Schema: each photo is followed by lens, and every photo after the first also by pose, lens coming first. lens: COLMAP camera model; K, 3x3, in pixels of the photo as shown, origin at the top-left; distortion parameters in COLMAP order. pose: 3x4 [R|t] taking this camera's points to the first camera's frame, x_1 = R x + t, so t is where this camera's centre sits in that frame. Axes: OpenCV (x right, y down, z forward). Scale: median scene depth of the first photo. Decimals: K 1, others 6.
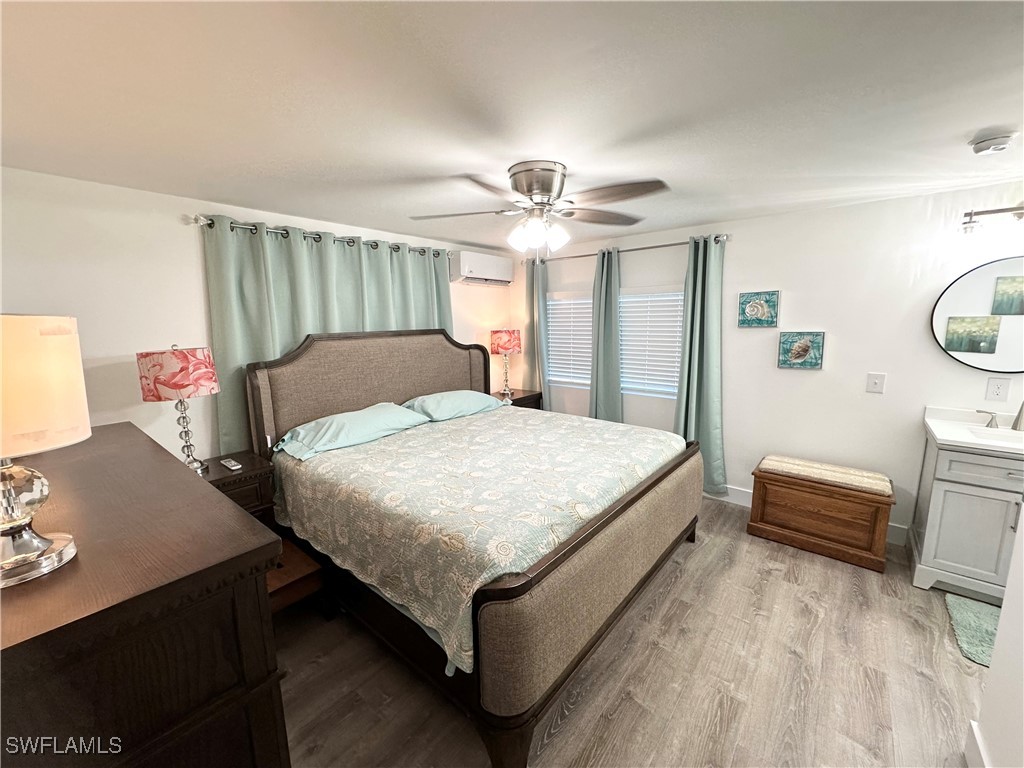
lens RADIAL K [[408.3, 0, 512.0], [0, 408.3, 384.0], [0, 0, 1]] dist [-0.000600, 0.000119]
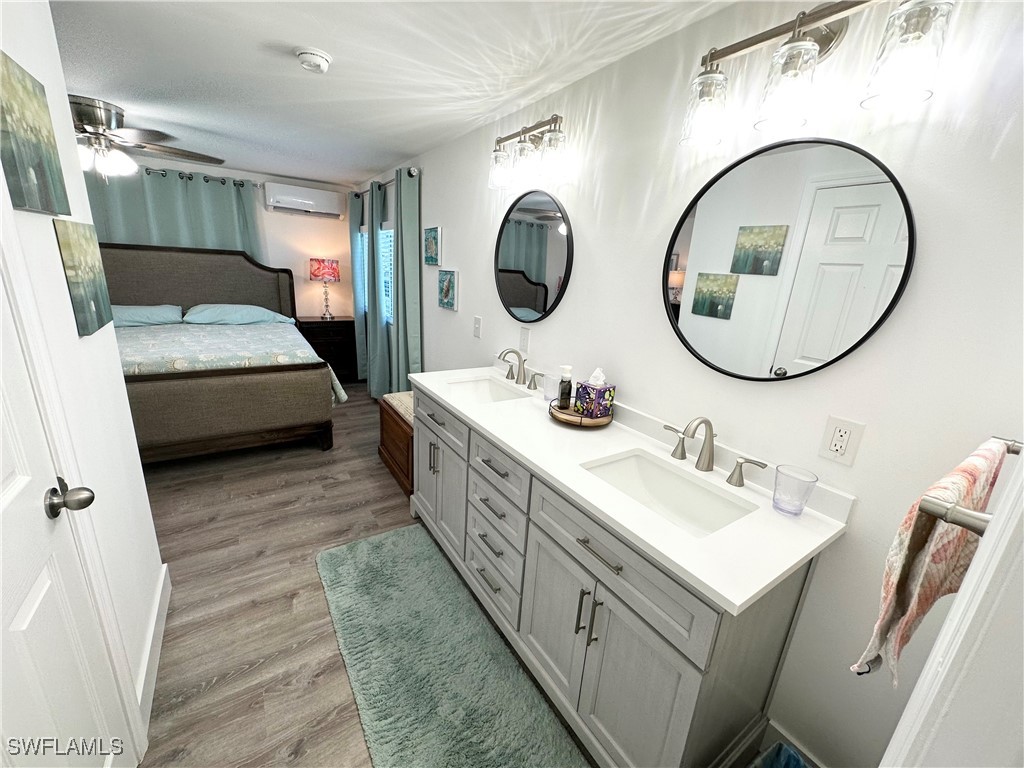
lens RADIAL K [[411.0, 0, 507.3], [0, 411.0, 380.1], [0, 0, 1]] dist [0.012418, -0.000049]
pose [[0.951634, 0.145816, -0.270428, 1.156278], [-0.116466, 0.985715, 0.121660, -0.003925], [0.284305, -0.084280, 0.955022, 0.063568]]
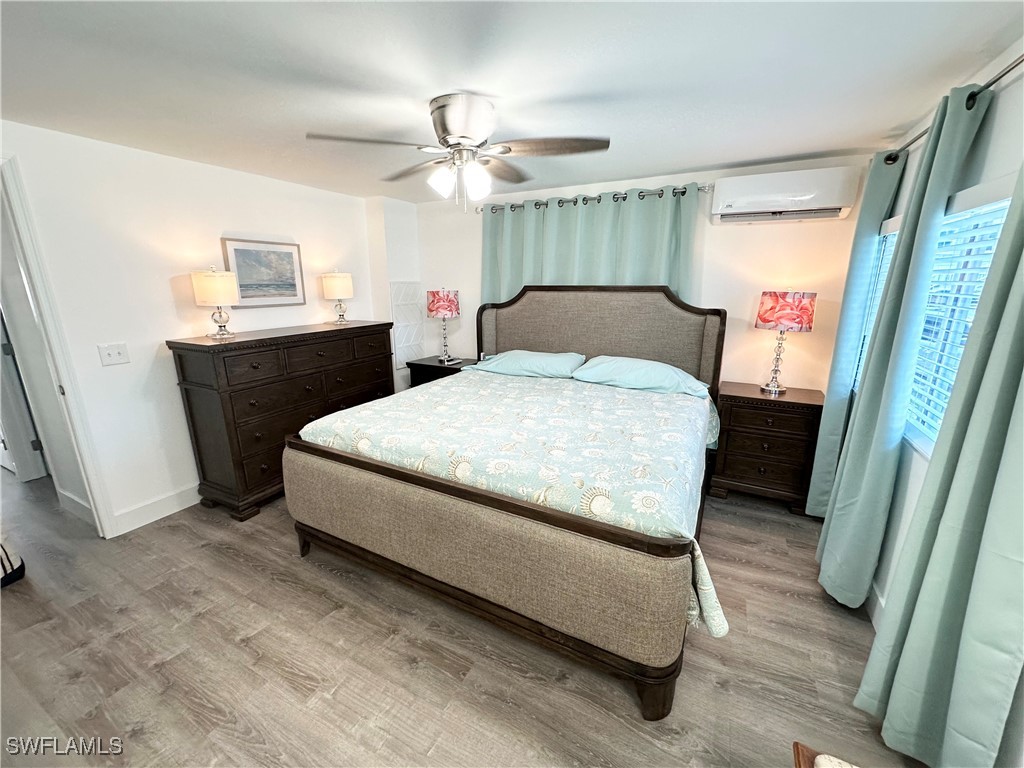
lens RADIAL K [[410.1, 0, 511.8], [0, 410.1, 382.5], [0, 0, 1]] dist [-0.000707, 0.000199]
pose [[0.212293, 0.249311, -0.944868, 0.753618], [-0.155311, 0.963226, 0.219259, -0.099723], [0.964785, 0.100202, 0.243207, 0.640704]]
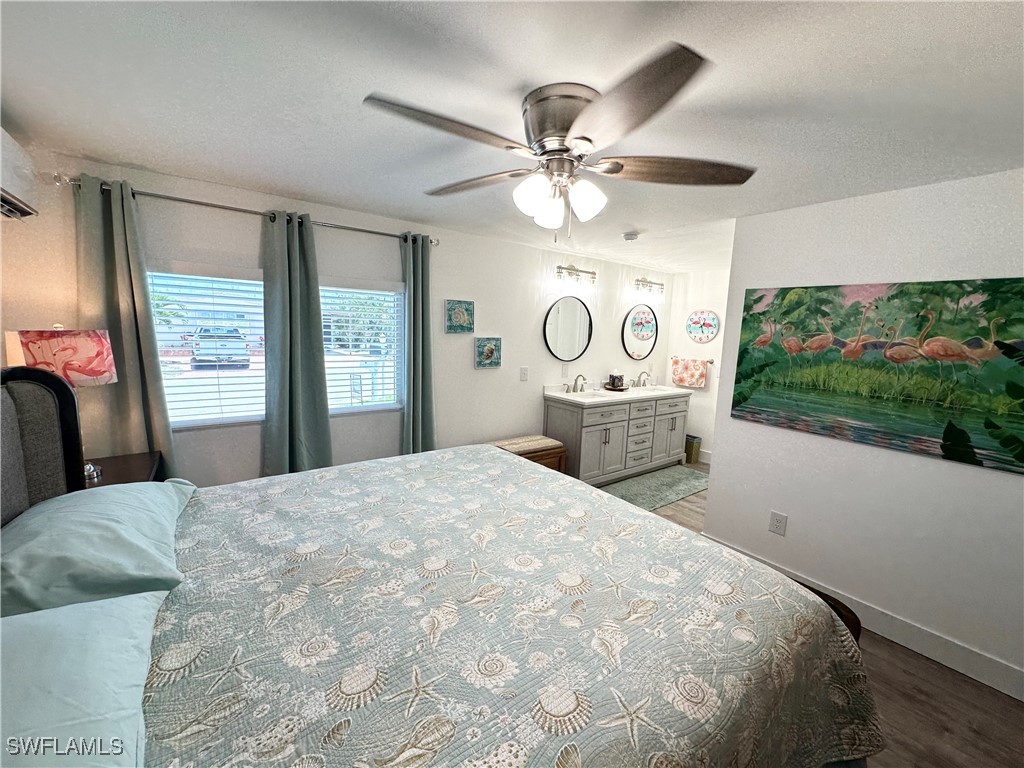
lens RADIAL K [[410.1, 0, 511.8], [0, 410.1, 382.5], [0, 0, 1]] dist [-0.000707, 0.000199]
pose [[0.233874, -0.105186, 0.966560, -0.463413], [0.114766, 0.990167, 0.079986, -0.084192], [-0.965470, 0.092222, 0.243646, 0.648305]]
